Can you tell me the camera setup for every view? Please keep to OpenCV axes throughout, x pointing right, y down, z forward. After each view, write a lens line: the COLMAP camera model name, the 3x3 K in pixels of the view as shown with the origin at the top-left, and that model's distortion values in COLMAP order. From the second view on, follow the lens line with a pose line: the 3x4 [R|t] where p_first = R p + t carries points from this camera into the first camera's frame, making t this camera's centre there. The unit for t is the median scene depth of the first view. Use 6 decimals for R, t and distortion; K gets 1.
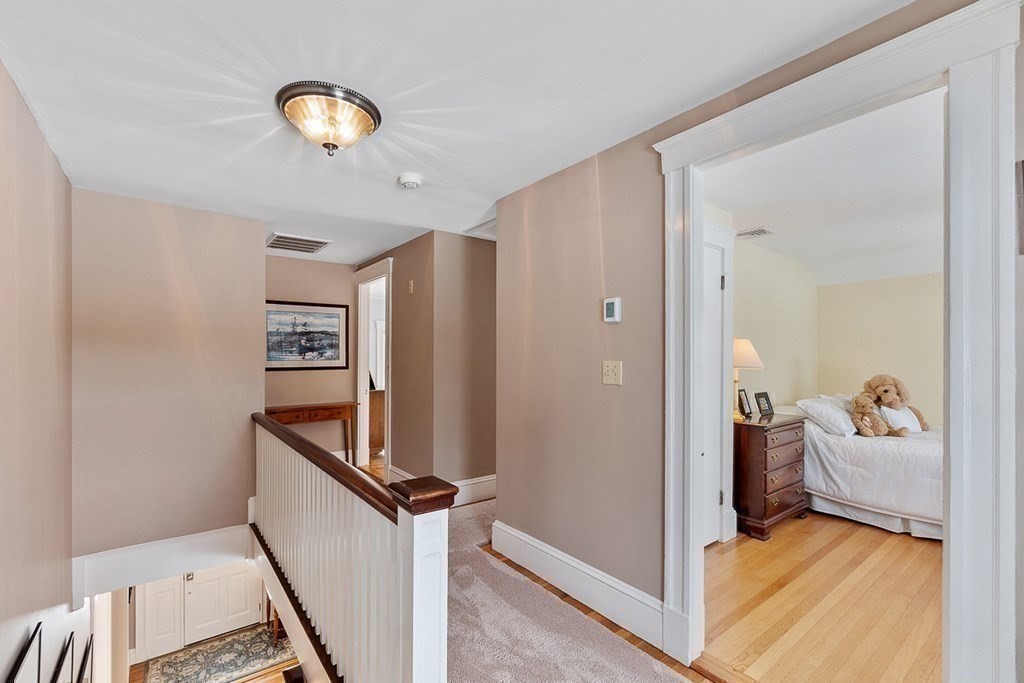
lens RADIAL K [[446.9, 0, 495.4], [0, 446.9, 356.2], [0, 0, 1]] dist [-0.002242, 0.000820]
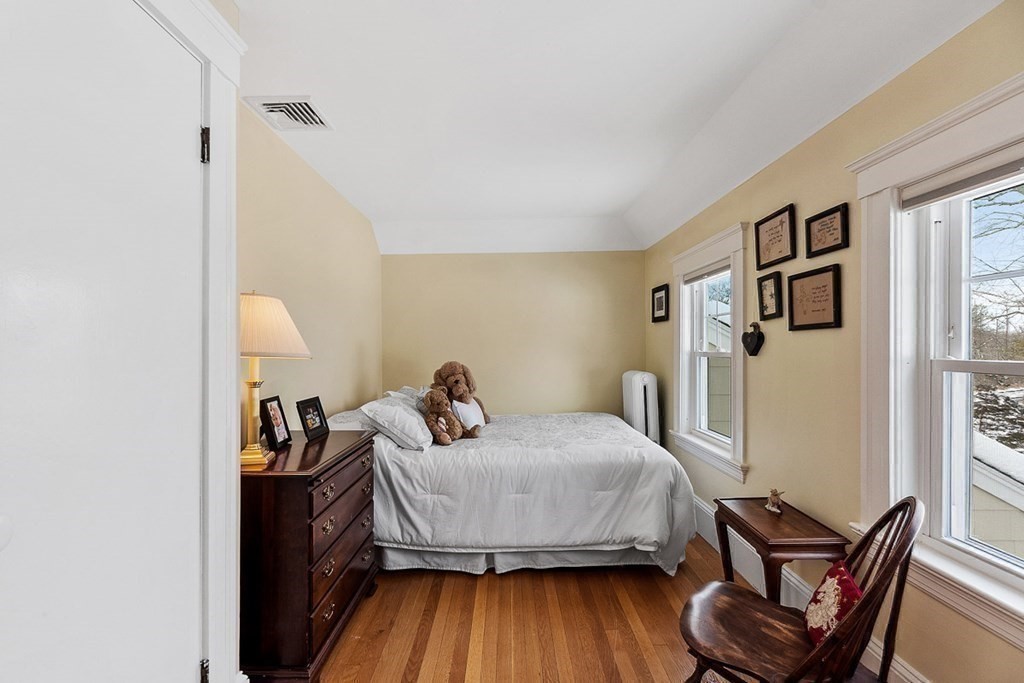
lens RADIAL K [[446.9, 0, 510.8], [0, 446.9, 347.2], [0, 0, 1]] dist [-0.002242, 0.000820]
pose [[0.600732, -0.003073, 0.799444, 0.303472], [0.005091, 0.999987, 0.000018, 0.017160], [-0.799434, 0.004059, 0.600740, 0.463372]]
